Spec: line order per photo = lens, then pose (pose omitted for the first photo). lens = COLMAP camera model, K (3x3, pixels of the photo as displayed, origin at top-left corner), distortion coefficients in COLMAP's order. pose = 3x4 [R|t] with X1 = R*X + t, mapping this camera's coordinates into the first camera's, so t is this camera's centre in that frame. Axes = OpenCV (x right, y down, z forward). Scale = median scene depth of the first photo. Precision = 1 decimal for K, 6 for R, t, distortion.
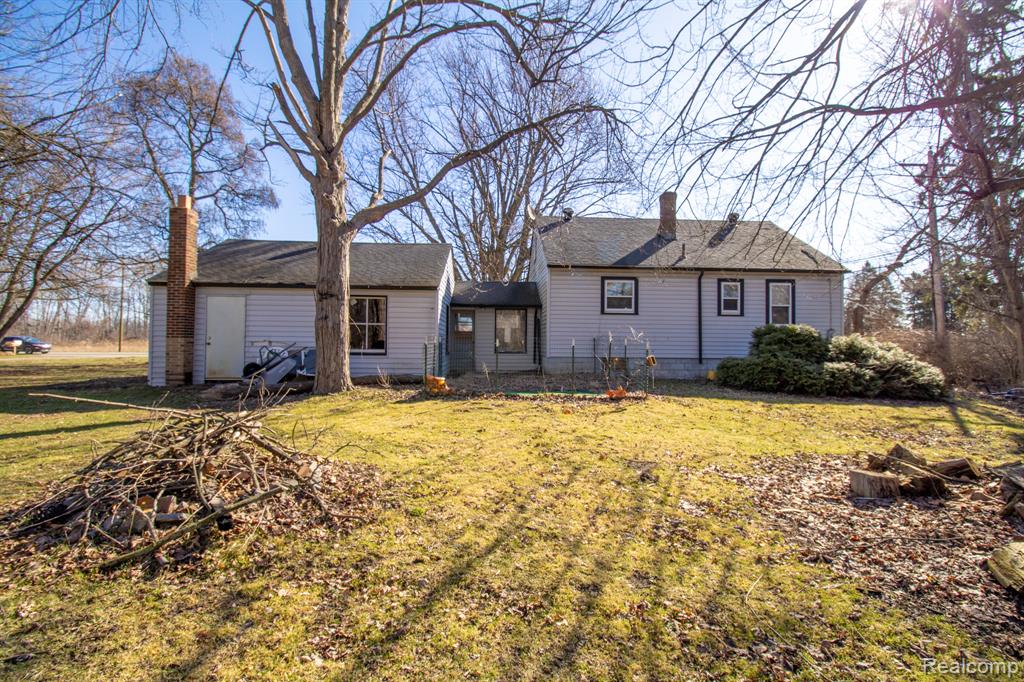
lens RADIAL K [[478.4, 0, 519.4], [0, 478.4, 336.1], [0, 0, 1]] dist [0.002184, -0.015789]
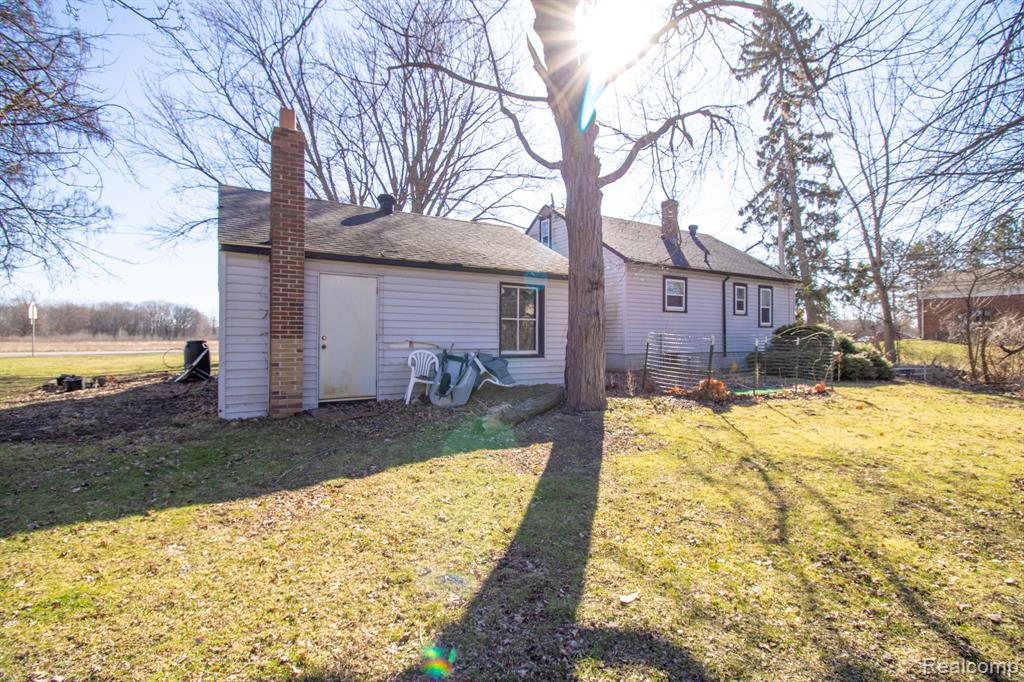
lens RADIAL K [[478.4, 0, 519.4], [0, 478.4, 336.1], [0, 0, 1]] dist [0.002184, -0.015789]
pose [[0.875587, -0.004409, 0.483041, -0.601426], [-0.004868, 0.999827, 0.017952, -0.009612], [-0.483036, -0.018070, 0.875414, 0.241561]]
